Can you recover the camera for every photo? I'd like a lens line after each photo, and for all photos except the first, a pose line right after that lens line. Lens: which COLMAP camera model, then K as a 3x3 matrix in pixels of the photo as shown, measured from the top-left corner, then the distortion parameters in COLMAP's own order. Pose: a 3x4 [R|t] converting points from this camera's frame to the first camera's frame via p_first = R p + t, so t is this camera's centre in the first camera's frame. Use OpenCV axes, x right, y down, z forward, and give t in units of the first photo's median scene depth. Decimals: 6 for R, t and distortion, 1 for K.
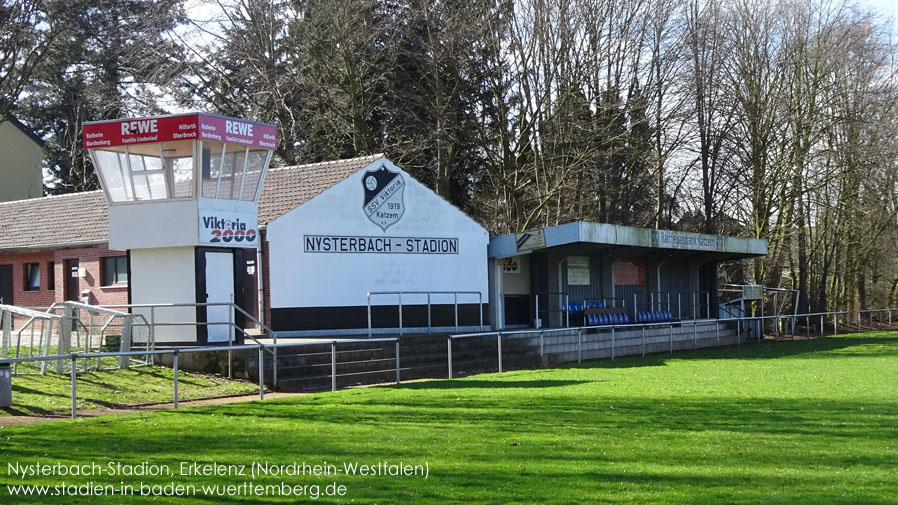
lens RADIAL K [[1432.8, 0, 449.0], [0, 1432.8, 252.5], [0, 0, 1]] dist [-0.030589, -0.013944]
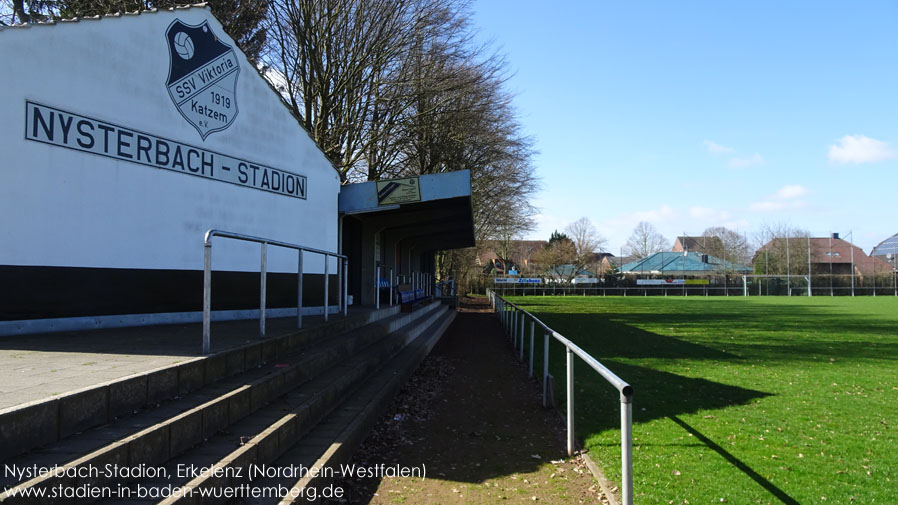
lens RADIAL K [[639.9, 0, 449.0], [0, 639.9, 252.5], [0, 0, 1]] dist [0.004409, 0.007201]
pose [[0.902578, 0.047620, 0.427885, -0.062260], [-0.041826, 0.998862, -0.022938, 0.030703], [-0.428490, 0.002807, 0.903542, 0.717065]]
